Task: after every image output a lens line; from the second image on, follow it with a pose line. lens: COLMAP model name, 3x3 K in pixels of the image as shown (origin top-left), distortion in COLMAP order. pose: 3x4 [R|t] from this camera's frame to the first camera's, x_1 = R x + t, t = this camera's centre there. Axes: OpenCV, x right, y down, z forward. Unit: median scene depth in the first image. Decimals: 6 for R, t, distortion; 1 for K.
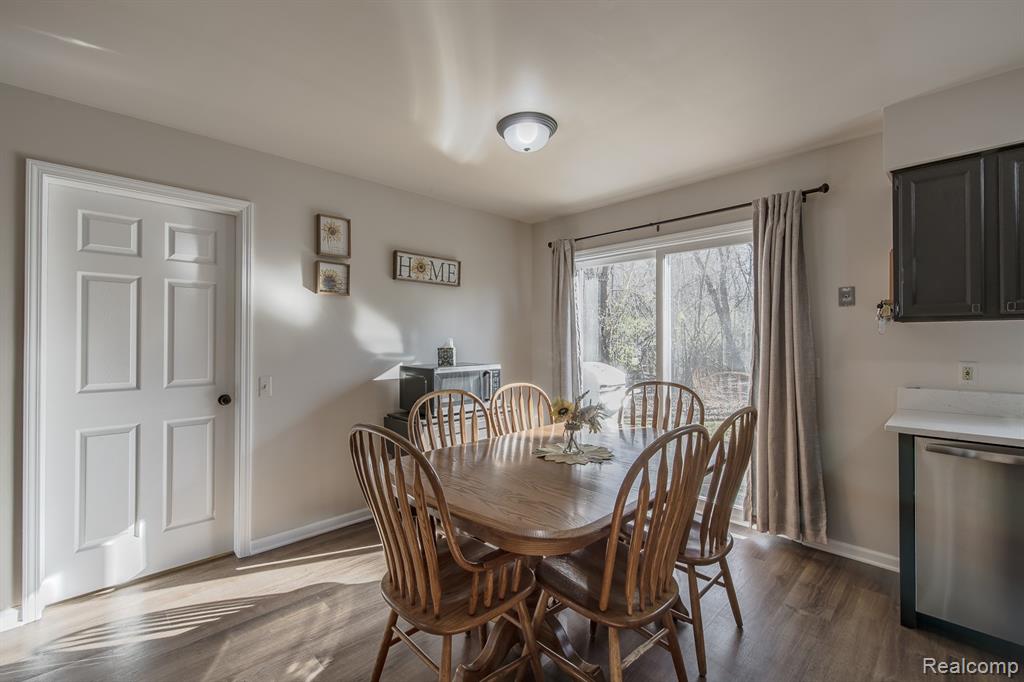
lens RADIAL K [[439.7, 0, 525.6], [0, 439.7, 336.5], [0, 0, 1]] dist [-0.000869, -0.000026]
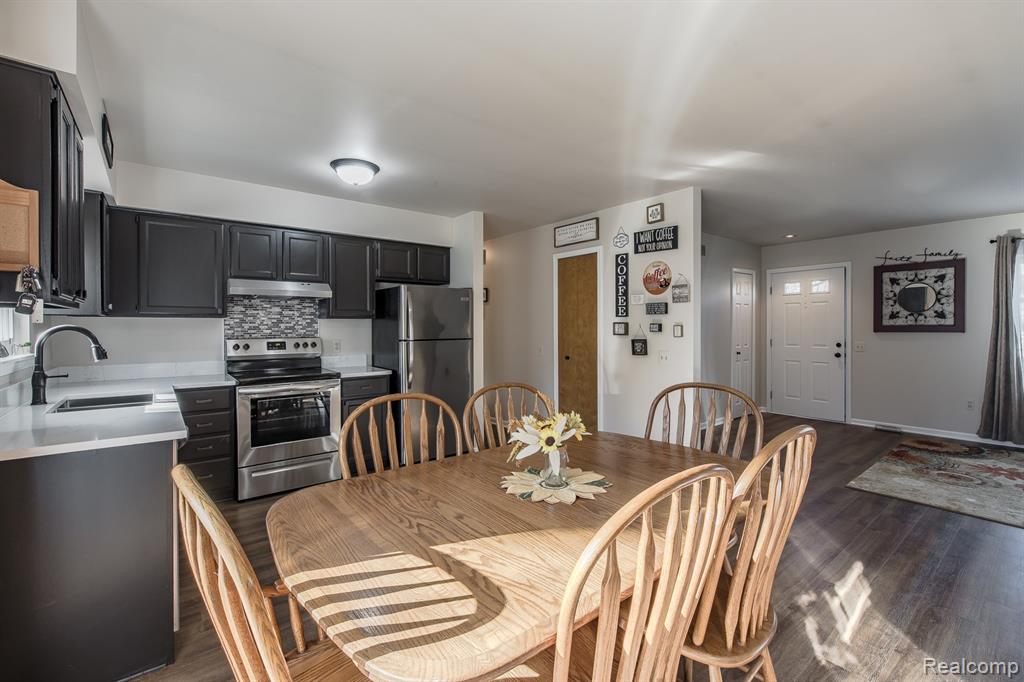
lens RADIAL K [[449.8, 0, 517.7], [0, 449.8, 330.6], [0, 0, 1]] dist [-0.002185, -0.000370]
pose [[-0.992819, 0.002034, 0.119613, 0.062712], [0.002011, 0.999998, -0.000311, 0.007467], [-0.119613, -0.000068, -0.992821, 1.376819]]
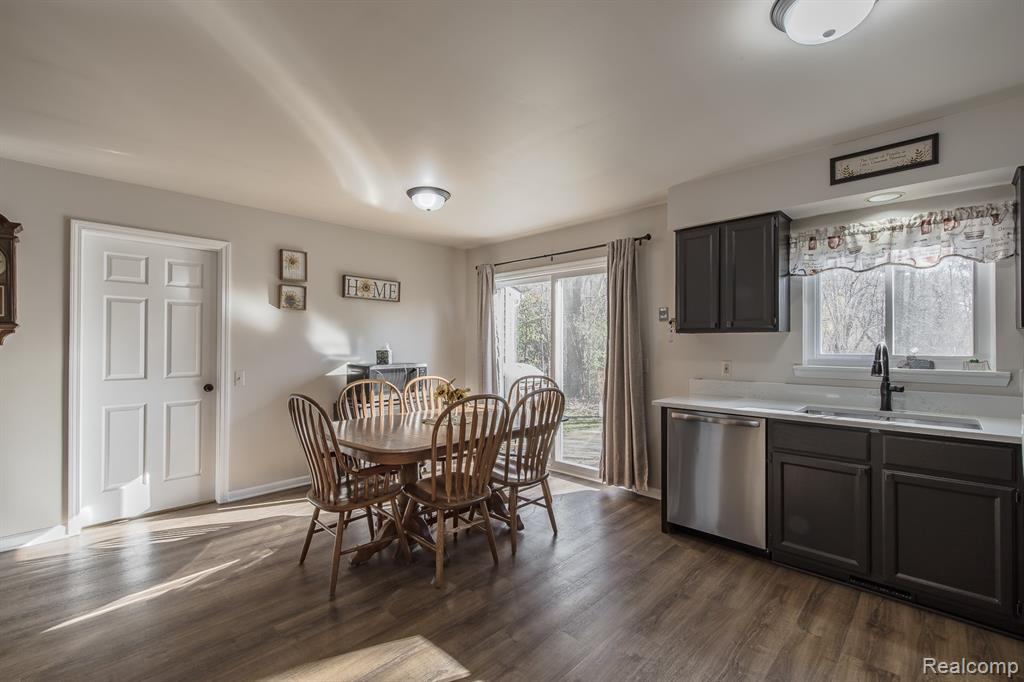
lens RADIAL K [[443.2, 0, 531.6], [0, 443.2, 341.3], [0, 0, 1]] dist [-0.000832, -0.000074]
pose [[0.999430, 0.004107, 0.033503, 0.266214], [-0.004123, 0.999991, 0.000412, -0.004539], [-0.033501, -0.000550, 0.999439, -0.401381]]
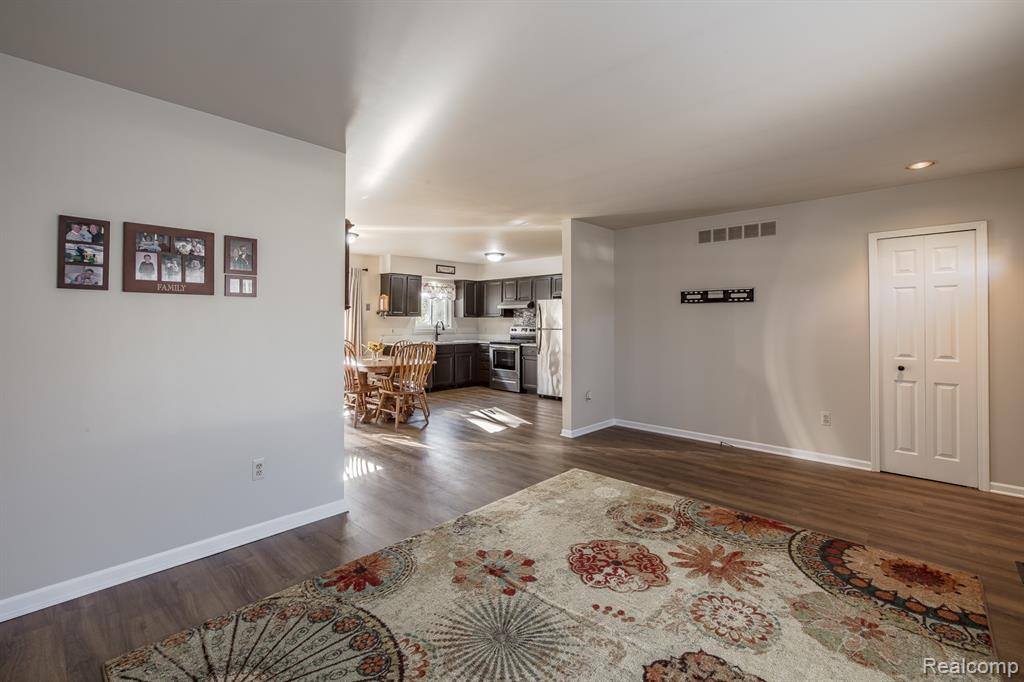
lens RADIAL K [[435.4, 0, 502.0], [0, 435.4, 320.5], [0, 0, 1]] dist [-0.001072, -0.000210]
pose [[-0.023367, 0.001913, 0.999725, -2.243496], [-0.013828, 0.999902, -0.002236, -0.006598], [-0.999631, -0.013876, -0.023338, 0.169568]]
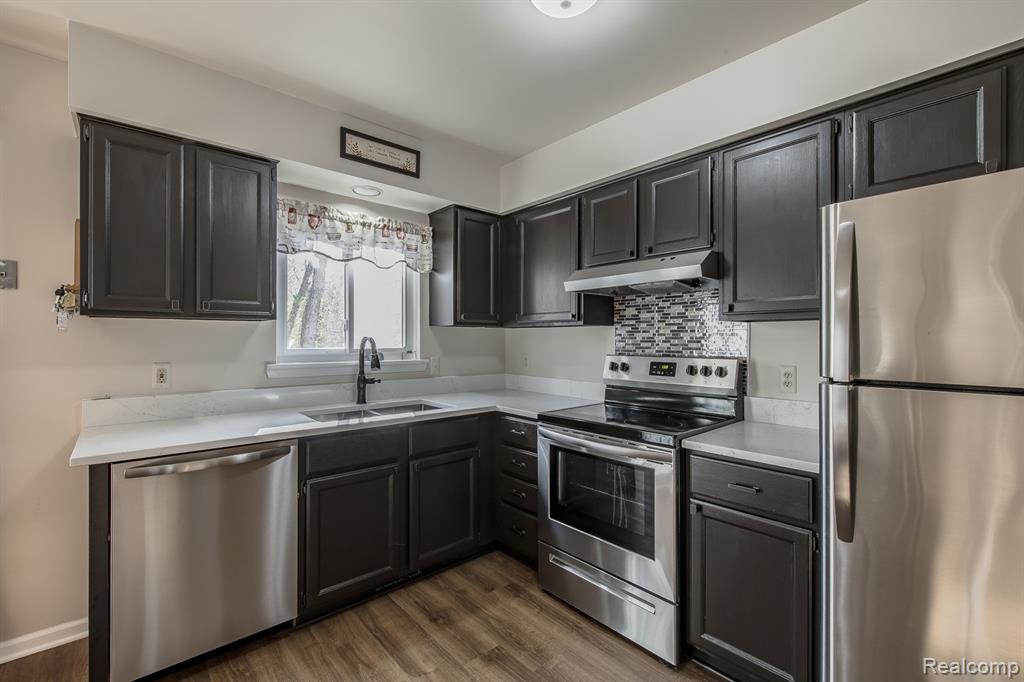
lens RADIAL K [[437.6, 0, 494.1], [0, 437.6, 339.0], [0, 0, 1]] dist [-0.000308, -0.000077]
pose [[0.088391, 0.002374, 0.996083, 0.133979], [-0.011614, 0.999932, -0.001353, 0.000056], [-0.996018, -0.011449, 0.088412, 0.196446]]
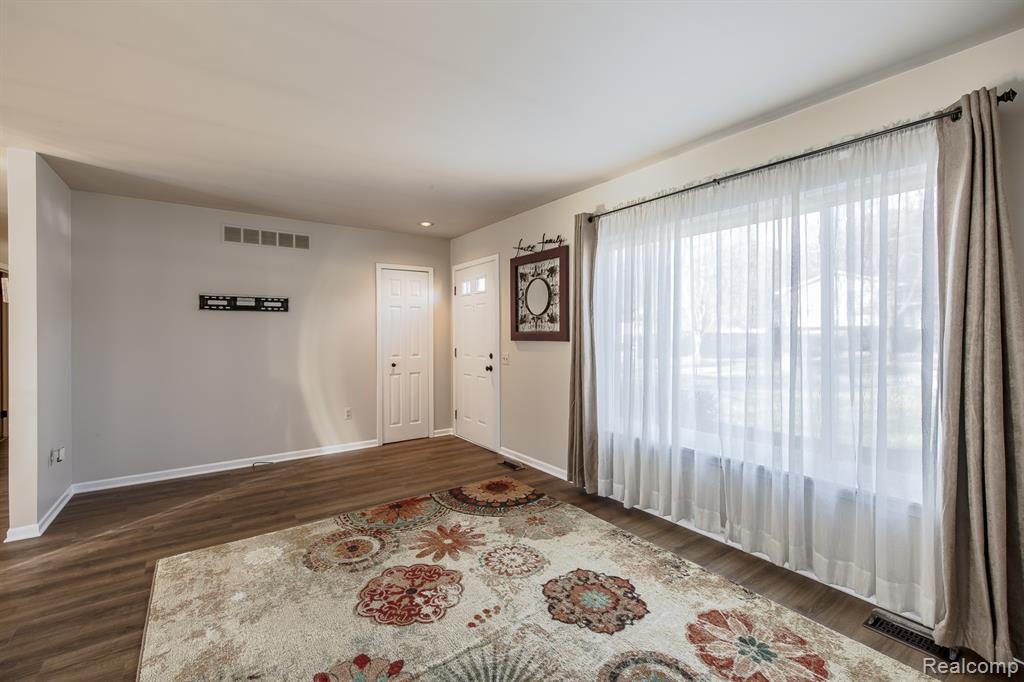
lens RADIAL K [[446.5, 0, 495.7], [0, 446.5, 333.6], [0, 0, 1]] dist [-0.000084, -0.000075]
pose [[-0.983321, 0.003432, 0.181845, -1.657235], [0.002365, 0.999979, -0.006085, 0.000814], [-0.181862, -0.005554, -0.983308, 0.727943]]
